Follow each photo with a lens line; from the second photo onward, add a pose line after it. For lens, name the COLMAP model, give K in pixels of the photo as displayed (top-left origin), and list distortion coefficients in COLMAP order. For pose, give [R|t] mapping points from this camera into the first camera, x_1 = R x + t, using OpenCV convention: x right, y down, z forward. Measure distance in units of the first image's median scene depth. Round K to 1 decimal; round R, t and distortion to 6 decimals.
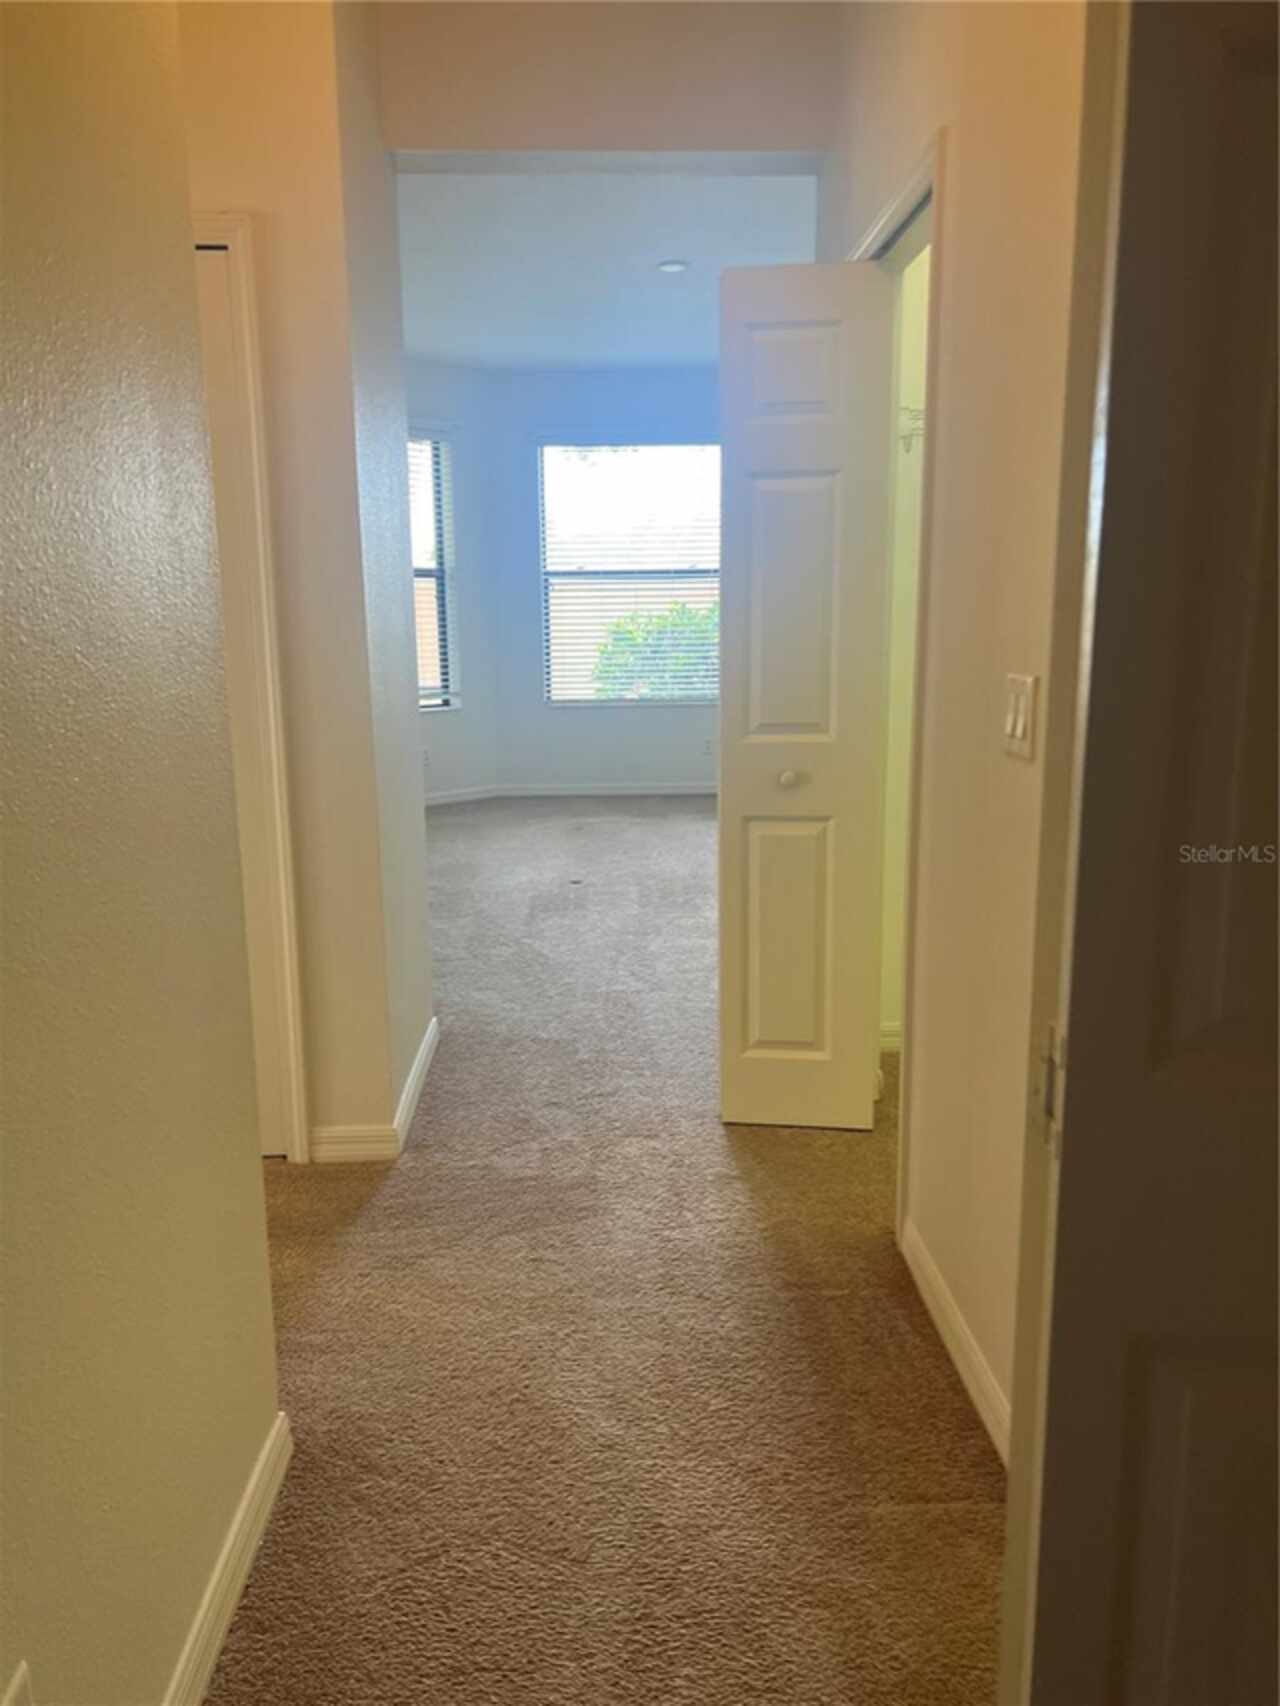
lens RADIAL K [[1290.4, 0, 638.8], [0, 1290.4, 854.8], [0, 0, 1]] dist [0.031139, 0.005675]
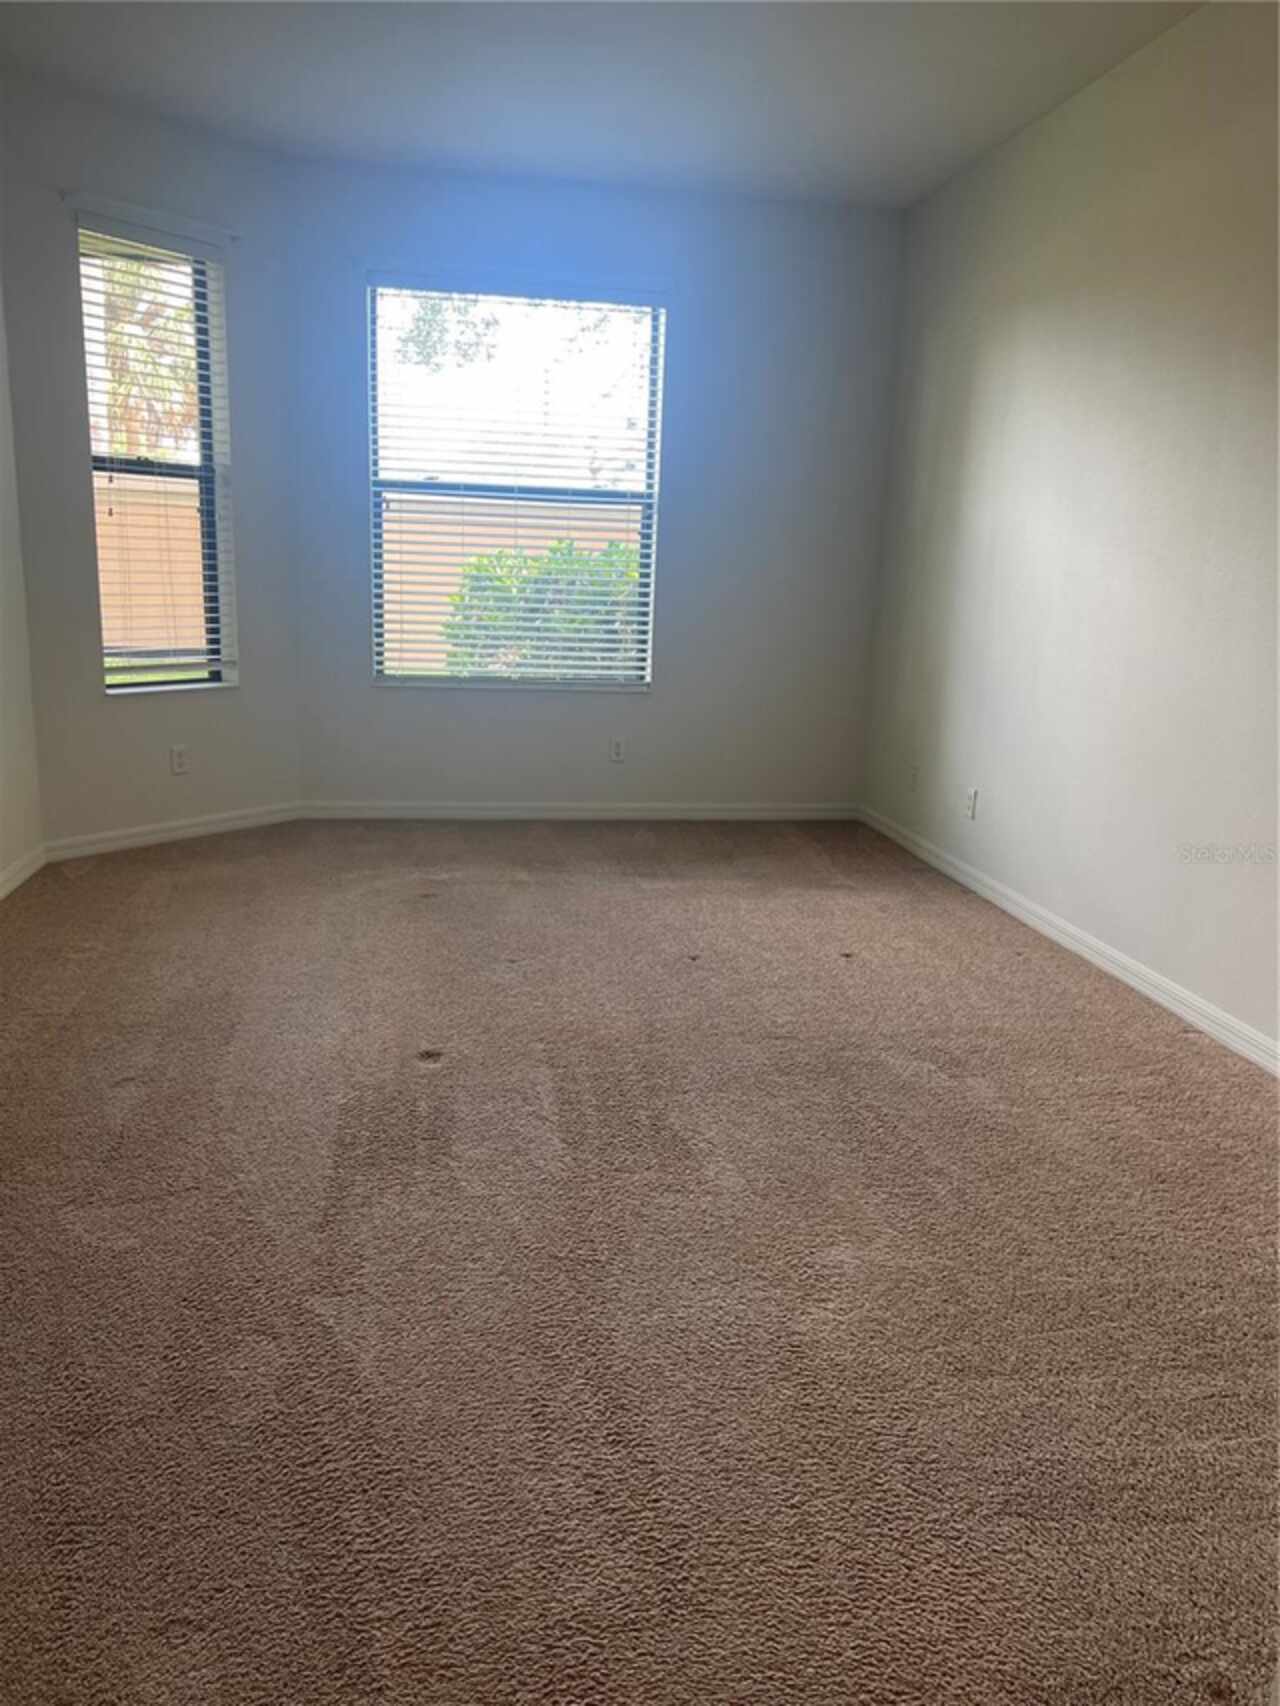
lens RADIAL K [[1290.4, 0, 675.4], [0, 1290.4, 823.5], [0, 0, 1]] dist [0.031139, 0.005675]
pose [[0.987102, 0.015281, 0.159359, -0.024835], [-0.017997, 0.999716, 0.015617, -0.058444], [-0.159075, -0.018283, 0.987097, 0.324749]]
